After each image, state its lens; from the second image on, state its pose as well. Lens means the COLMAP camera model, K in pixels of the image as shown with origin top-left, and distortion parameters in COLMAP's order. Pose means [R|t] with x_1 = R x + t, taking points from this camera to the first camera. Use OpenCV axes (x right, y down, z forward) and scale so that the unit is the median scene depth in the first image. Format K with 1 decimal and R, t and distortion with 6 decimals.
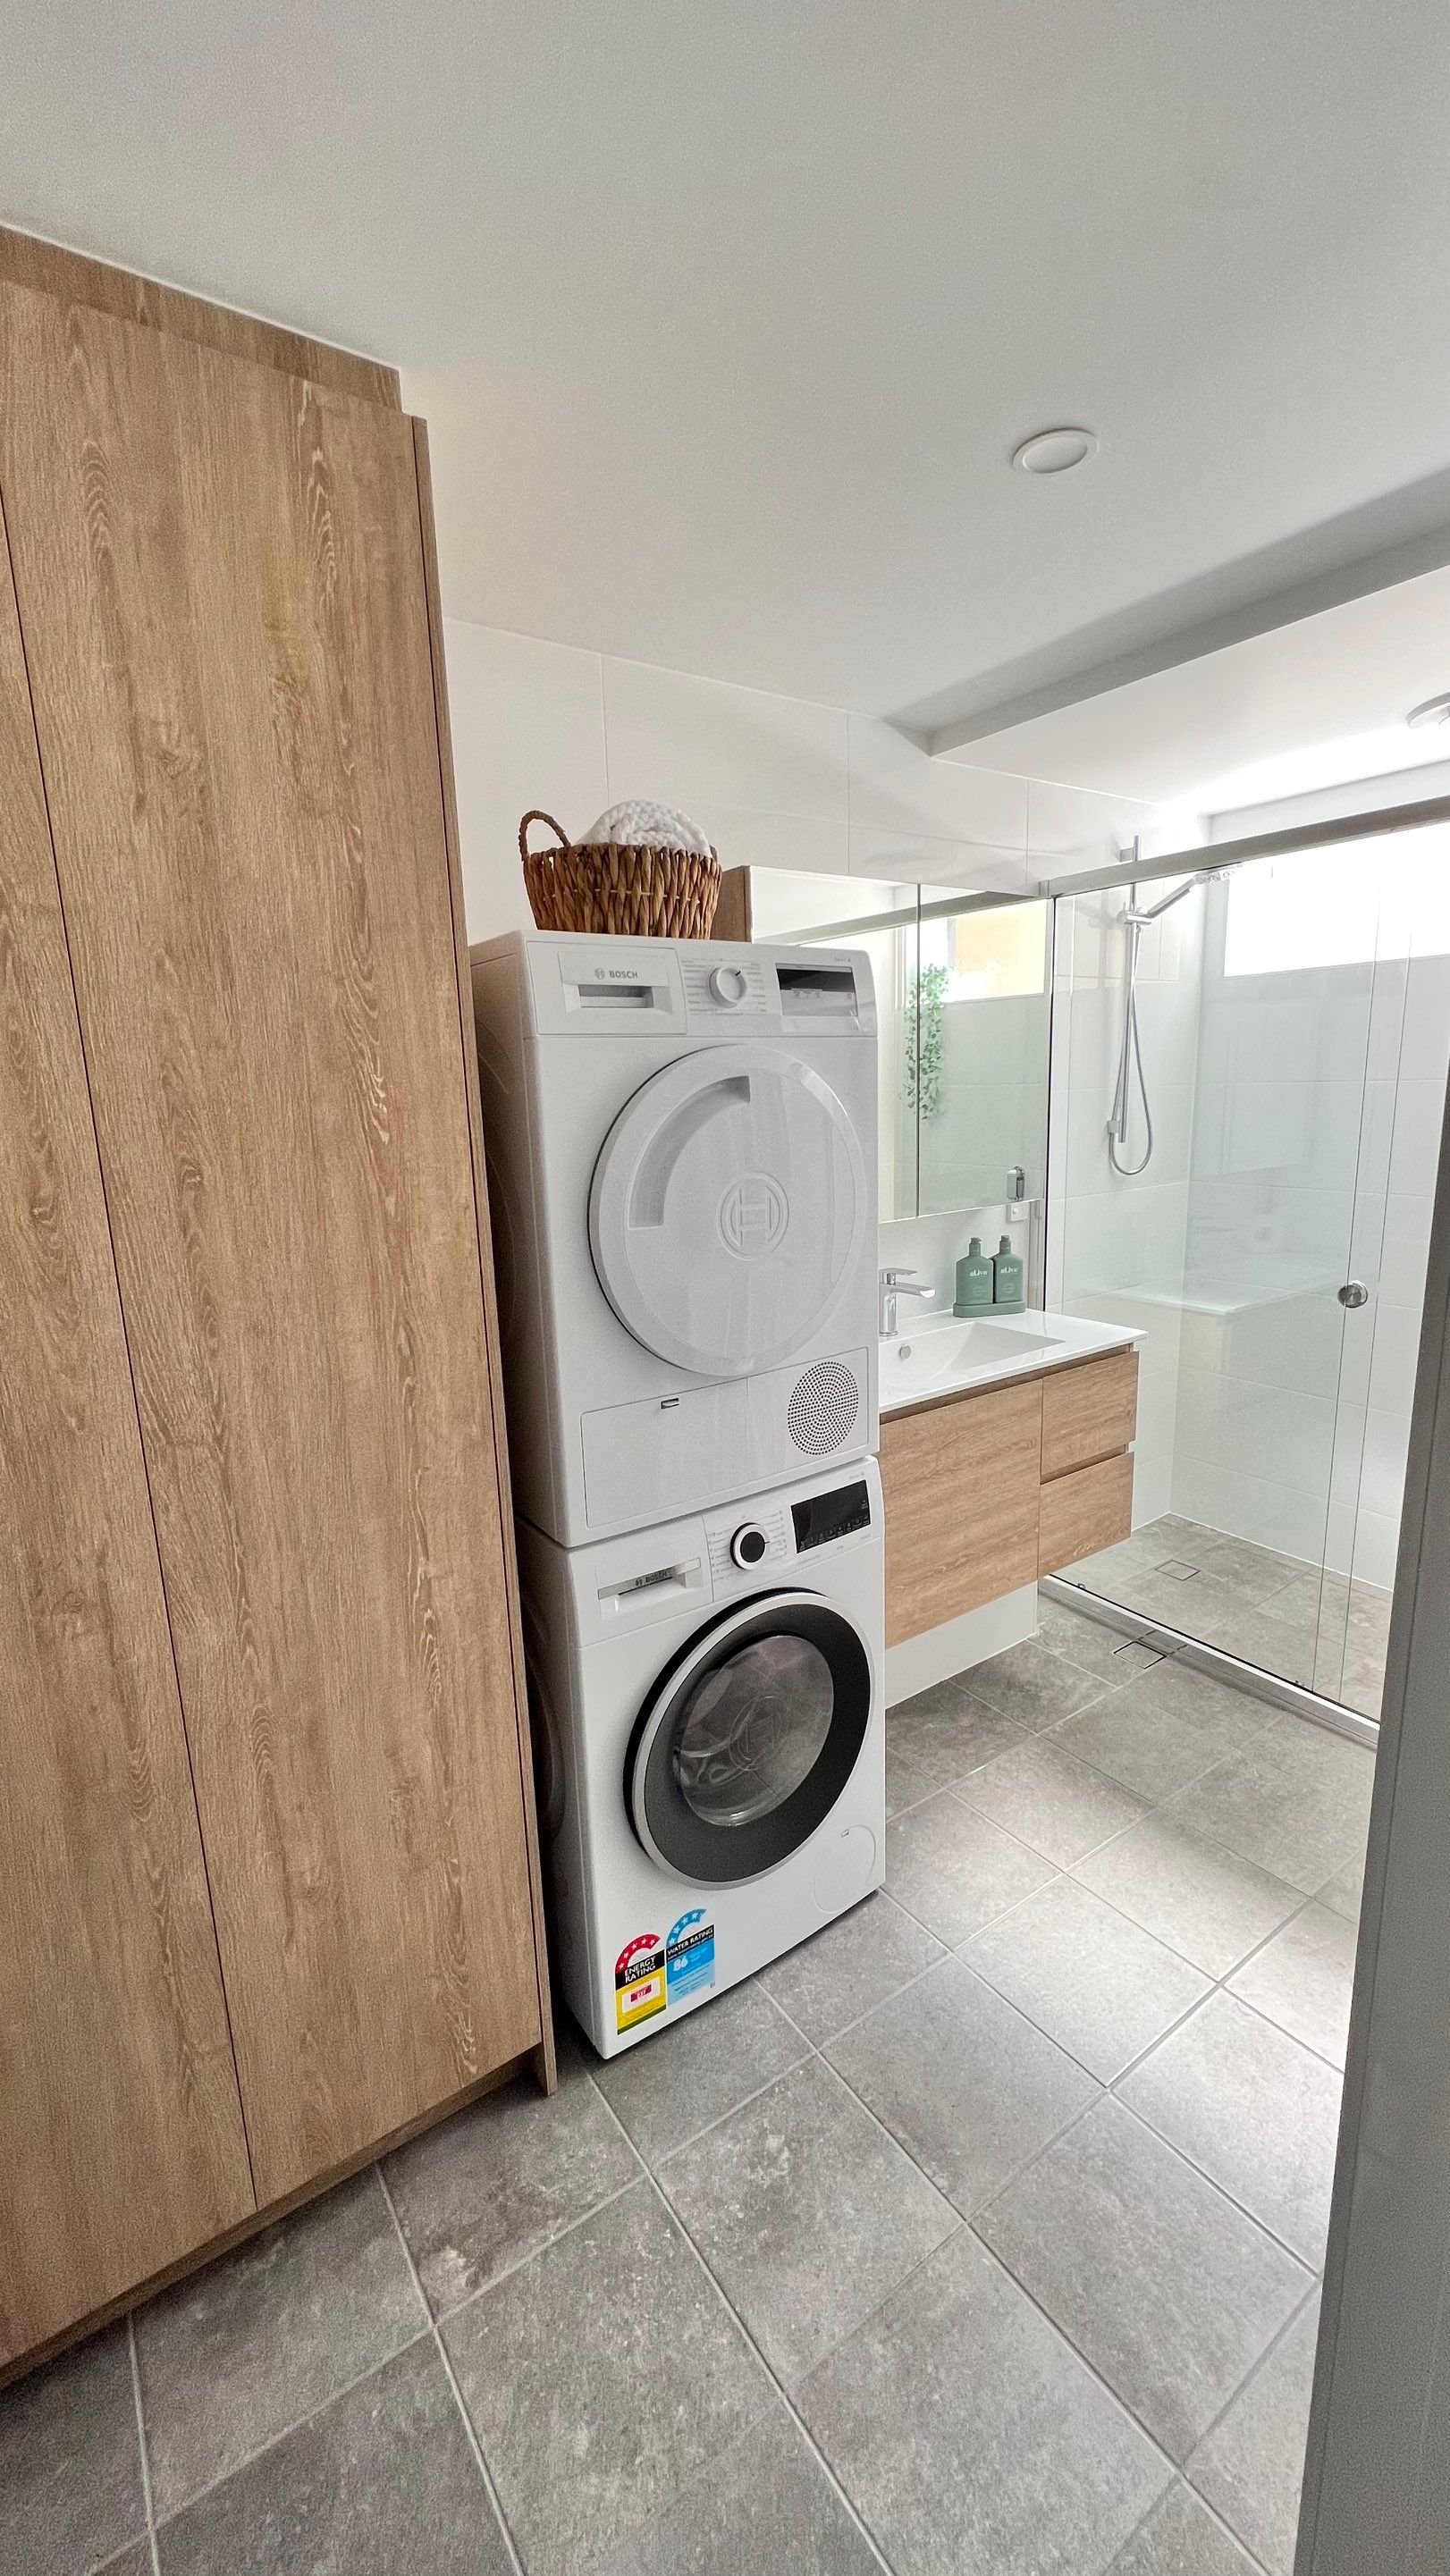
lens RADIAL K [[1027.1, 0, 730.9], [0, 1027.1, 1282.6], [0, 0, 1]] dist [-0.003329, 0.002063]
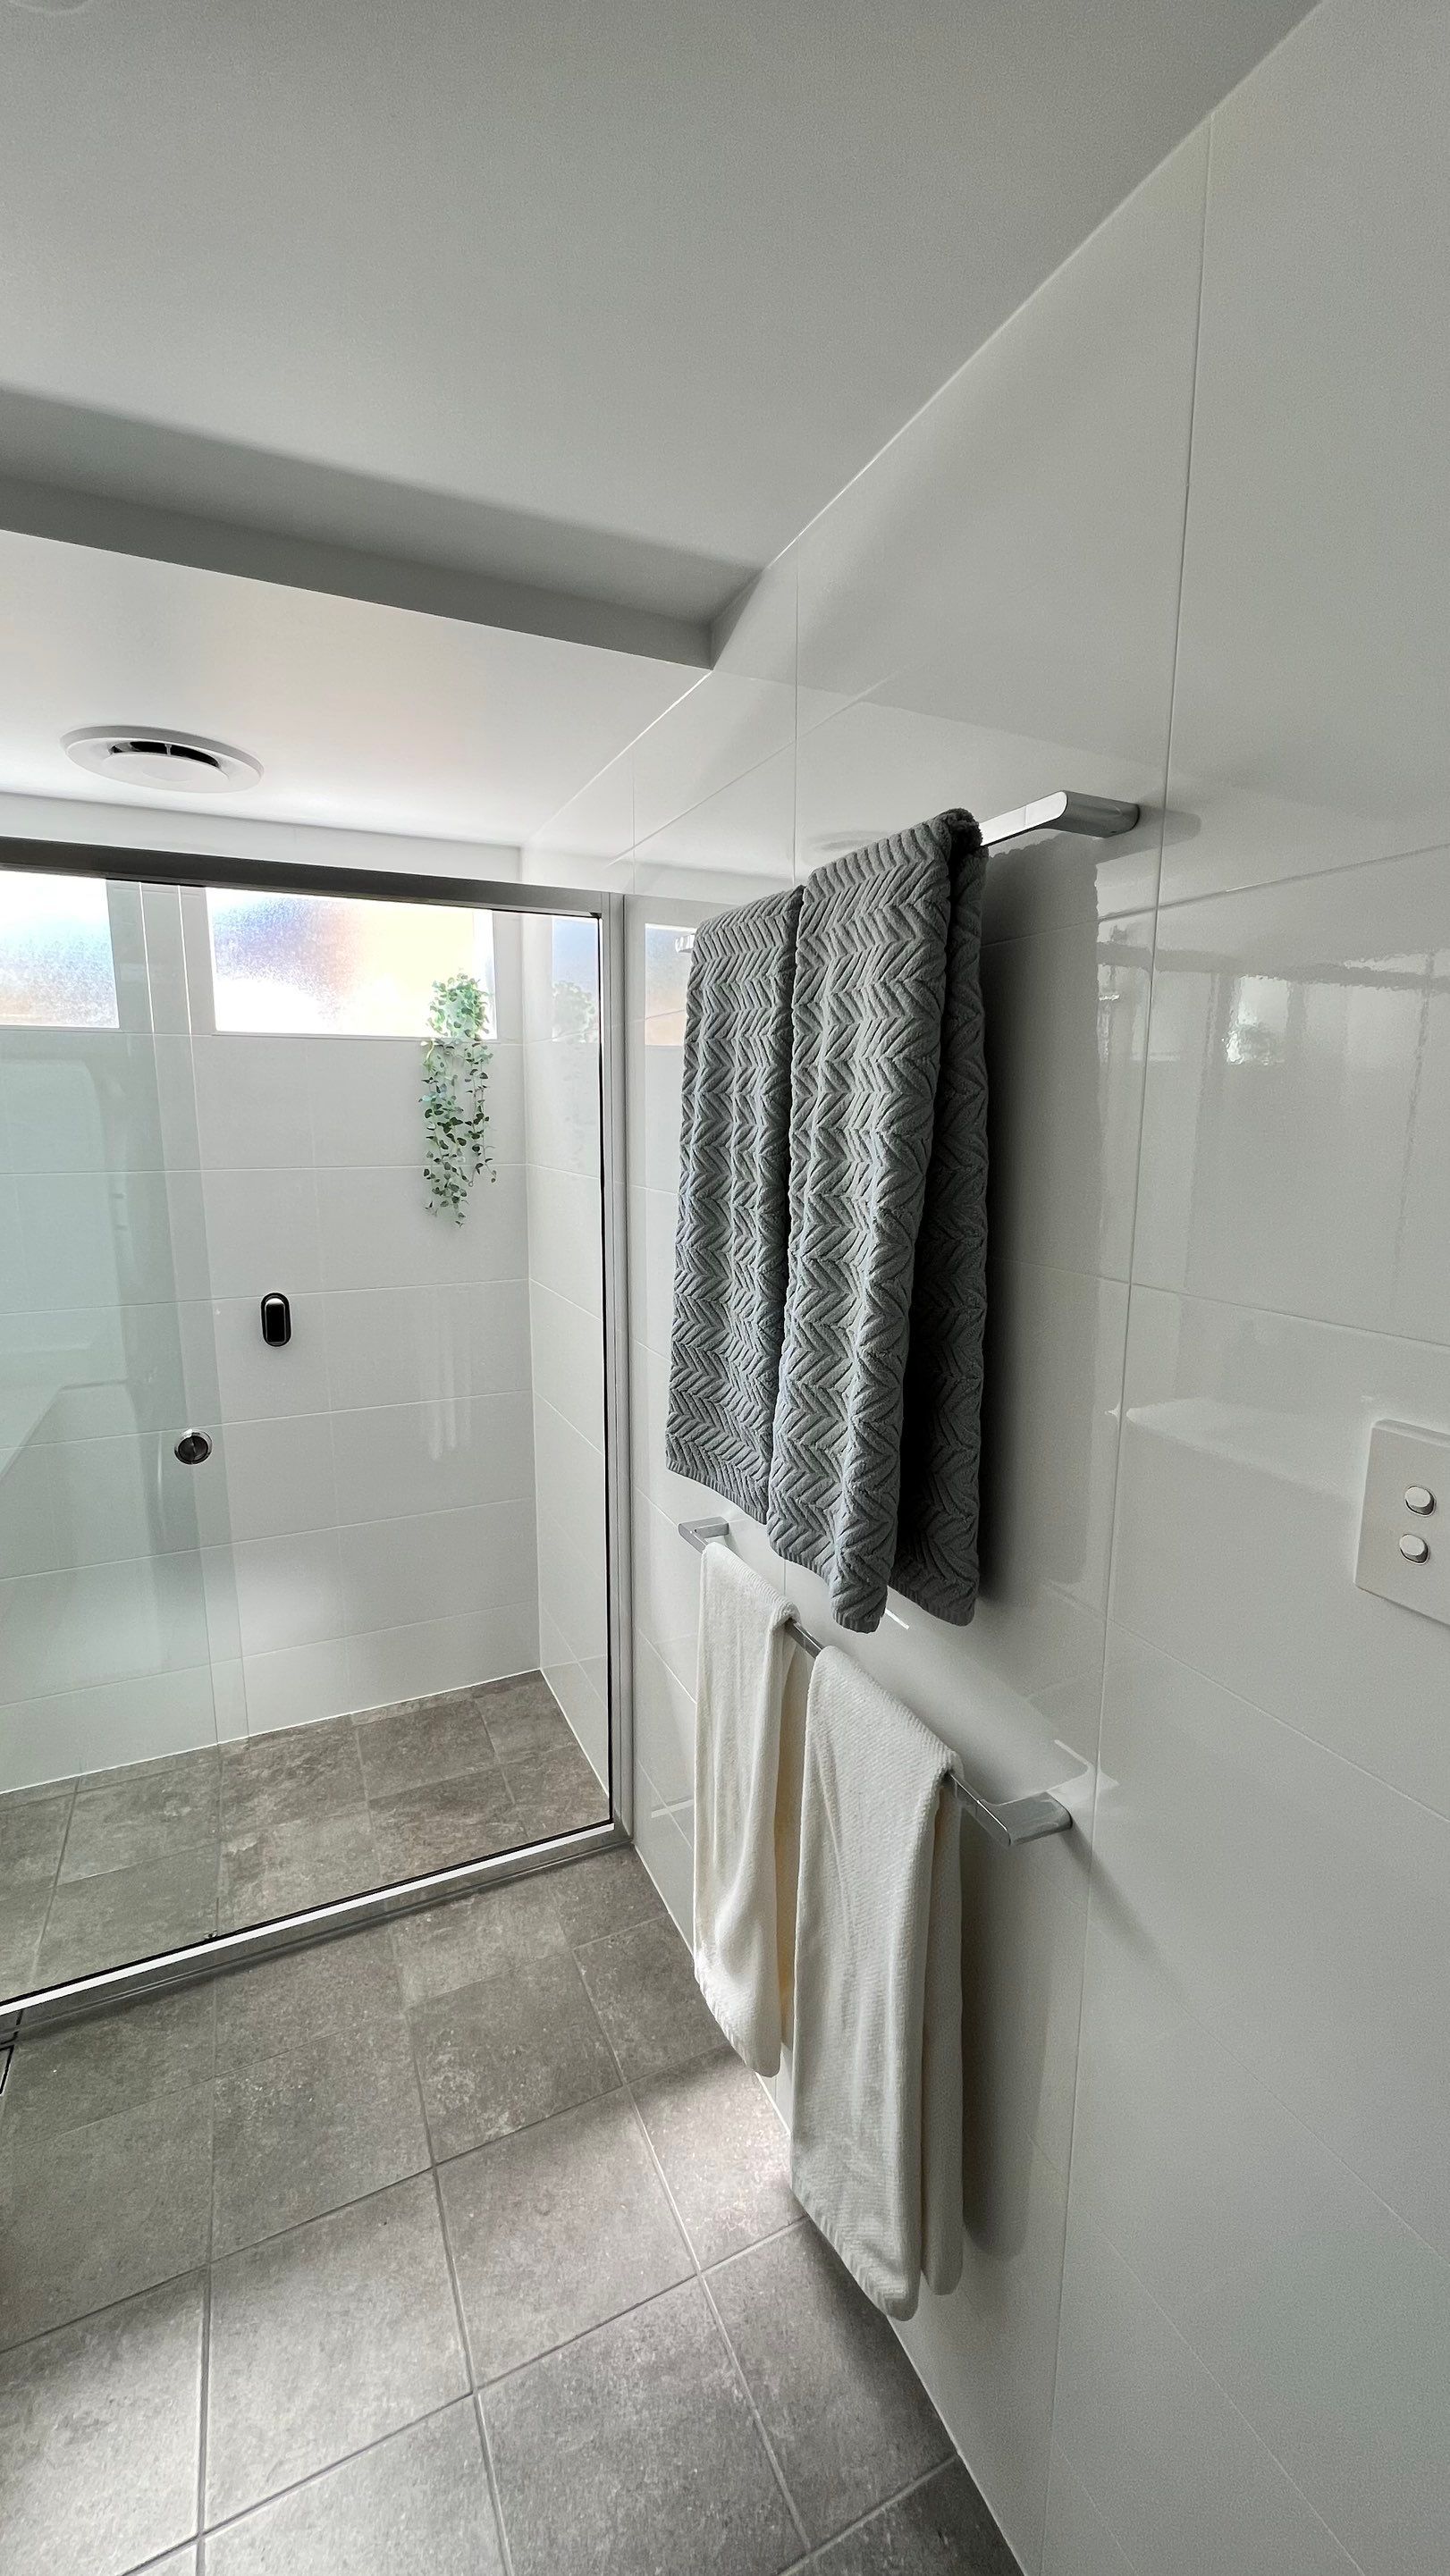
lens RADIAL K [[1027.1, 0, 729.6], [0, 1027.1, 1283.7], [0, 0, 1]] dist [-0.003329, 0.002063]
pose [[0.169939, -0.134775, 0.976195, -0.134228], [0.182716, 0.977736, 0.103180, -0.175420], [-0.968367, 0.160833, 0.190781, 0.611957]]
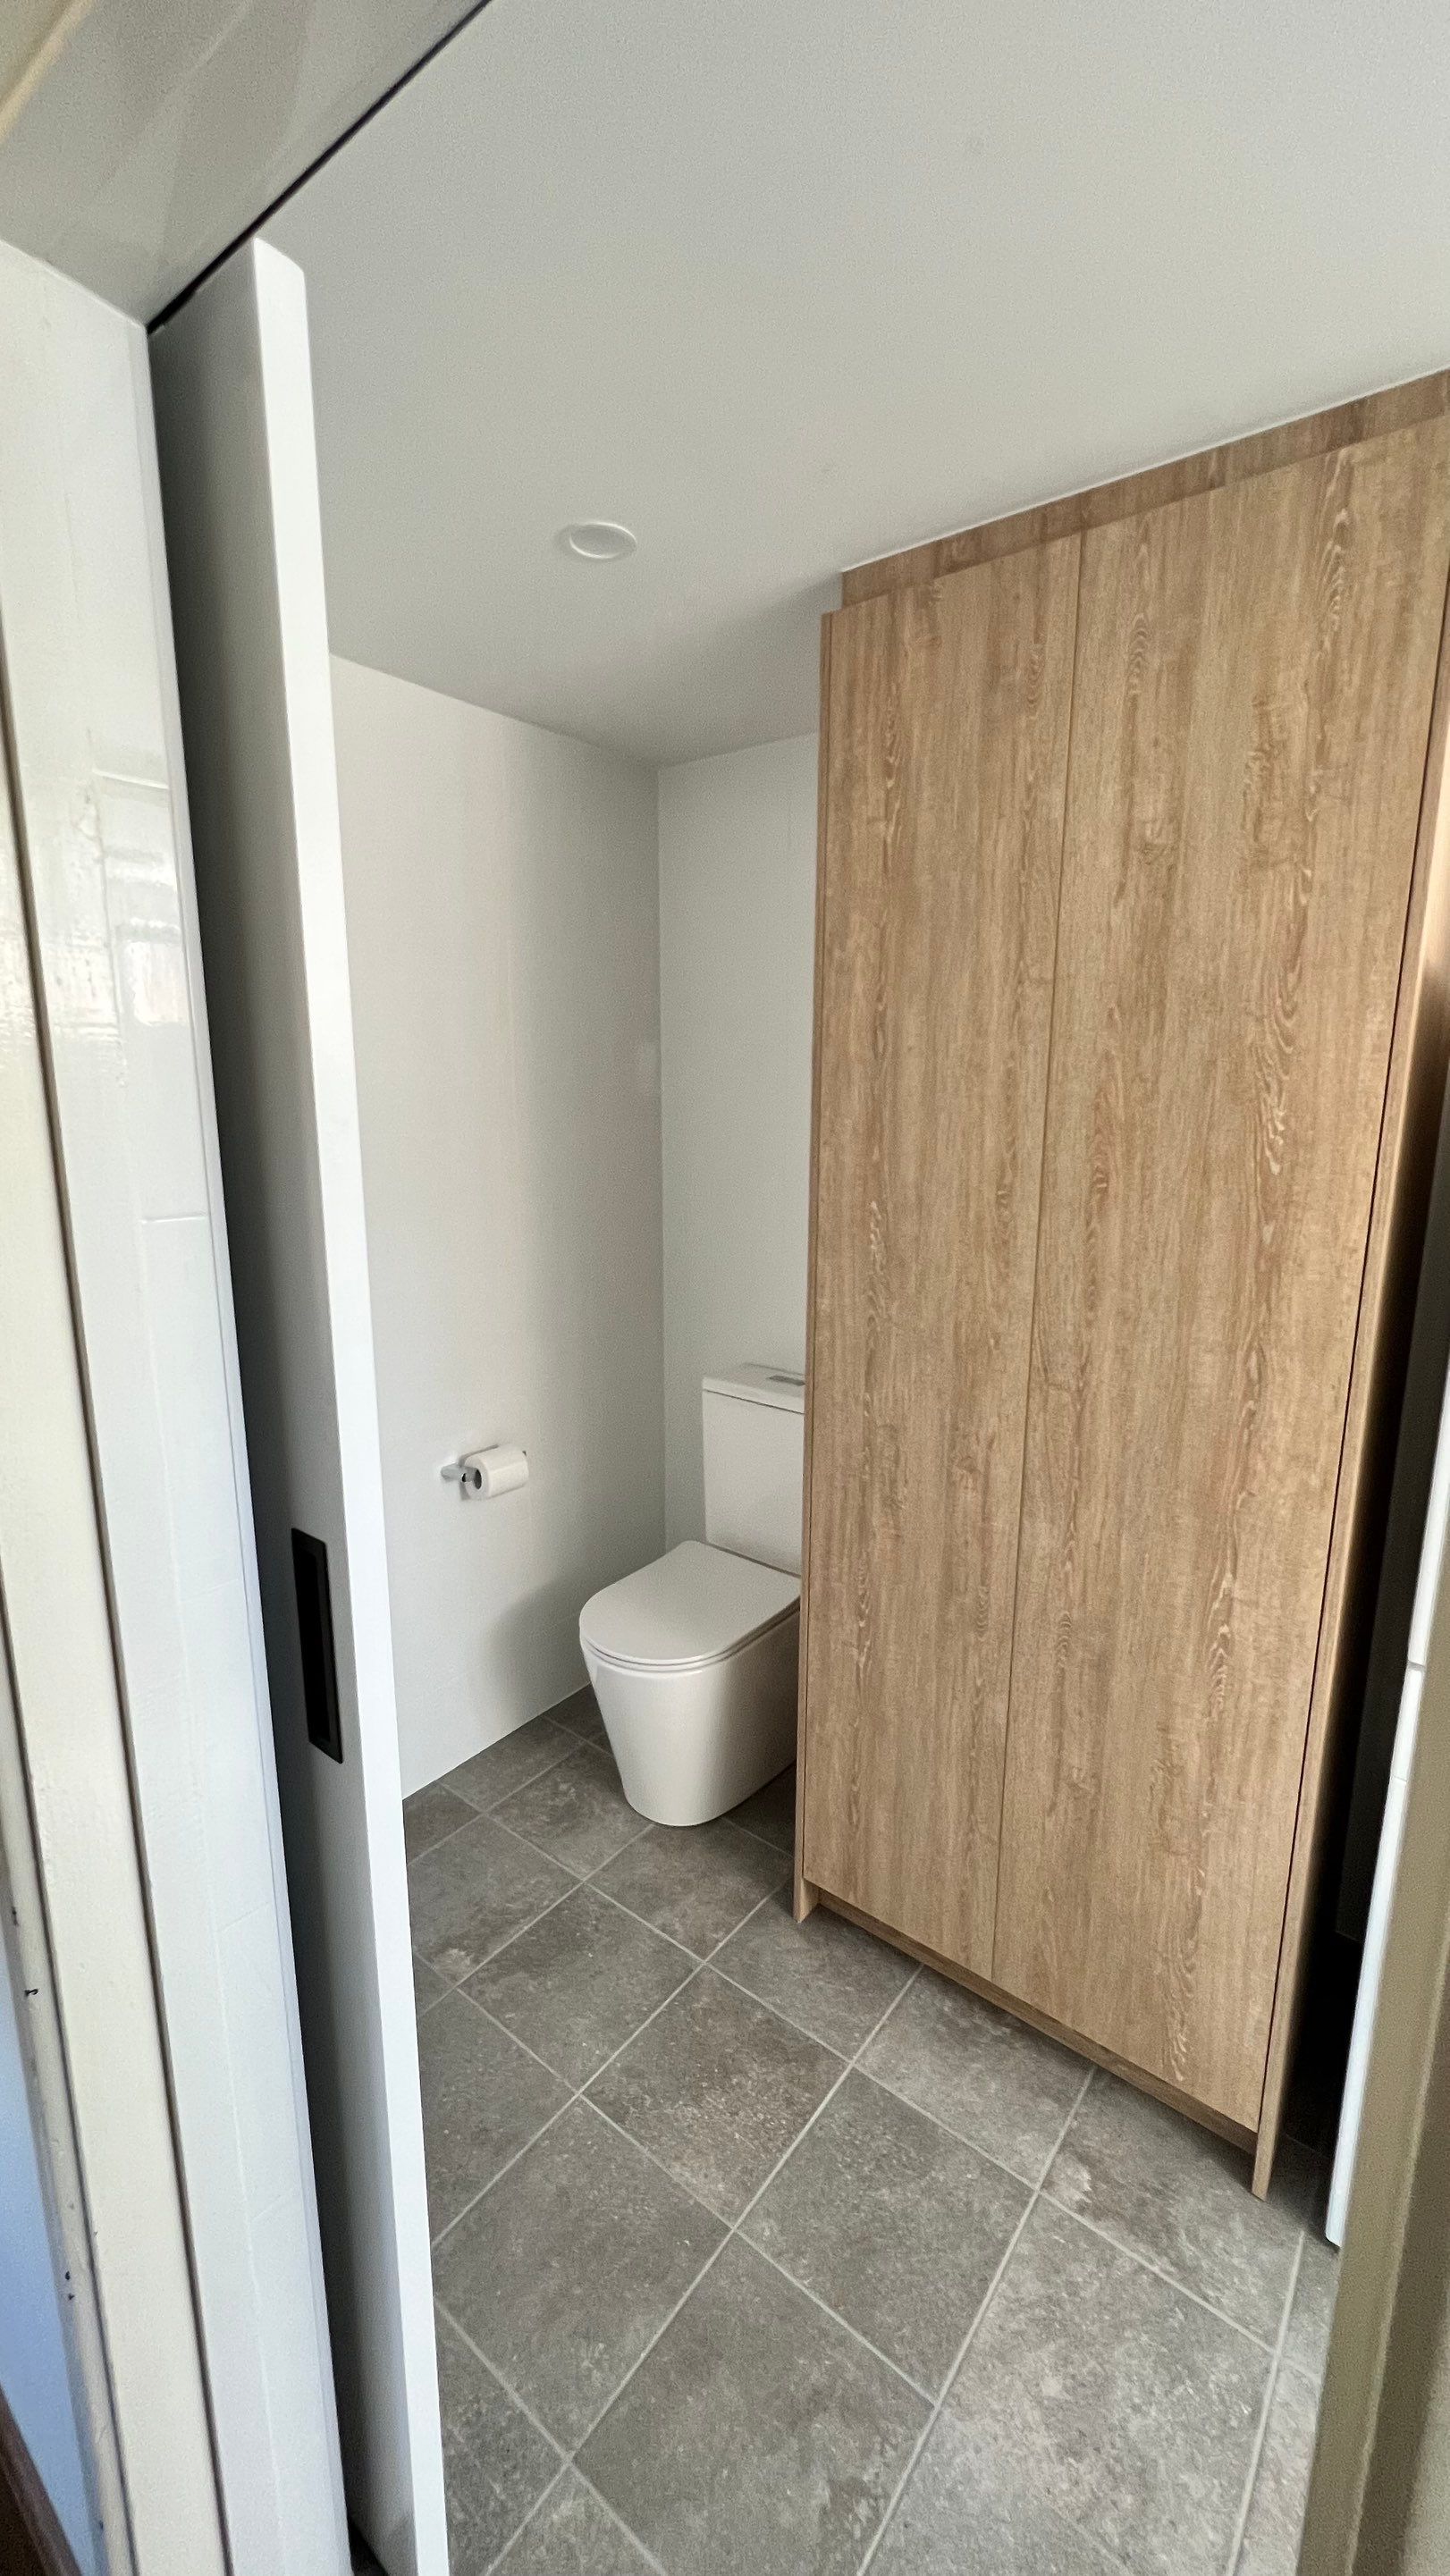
lens RADIAL K [[1027.1, 0, 725.8], [0, 1027.1, 1278.7], [0, 0, 1]] dist [-0.003329, 0.002063]
pose [[0.287824, 0.211255, -0.934092, 0.390861], [-0.198167, 0.967395, 0.157725, -0.070122], [0.936956, 0.139709, 0.320303, 0.134732]]
